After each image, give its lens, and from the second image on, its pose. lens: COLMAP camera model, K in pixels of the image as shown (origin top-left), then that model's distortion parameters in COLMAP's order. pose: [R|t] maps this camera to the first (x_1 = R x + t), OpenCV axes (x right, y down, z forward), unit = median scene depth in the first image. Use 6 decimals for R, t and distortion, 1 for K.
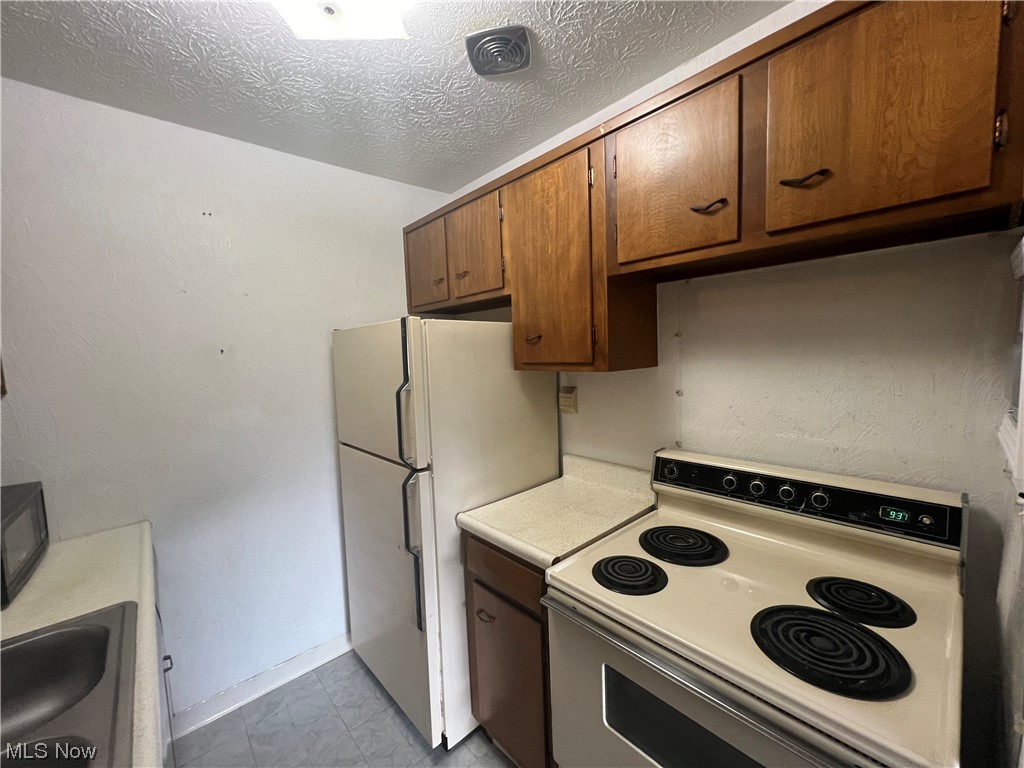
lens RADIAL K [[410.4, 0, 513.9], [0, 410.4, 386.2], [0, 0, 1]] dist [0.001452, 0.000110]
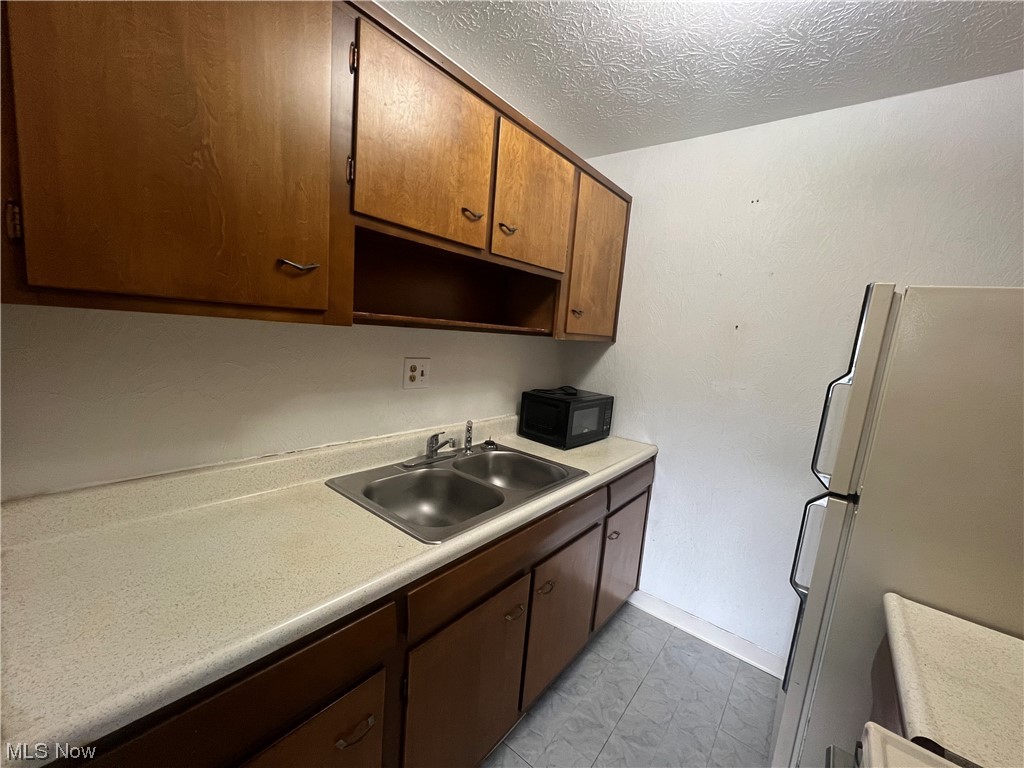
lens RADIAL K [[410.4, 0, 513.9], [0, 410.4, 386.2], [0, 0, 1]] dist [0.001452, 0.000110]
pose [[0.155556, 0.184463, -0.970451, 0.358722], [-0.180777, 0.971135, 0.155616, 0.007849], [0.971145, 0.151228, 0.184413, 0.282941]]
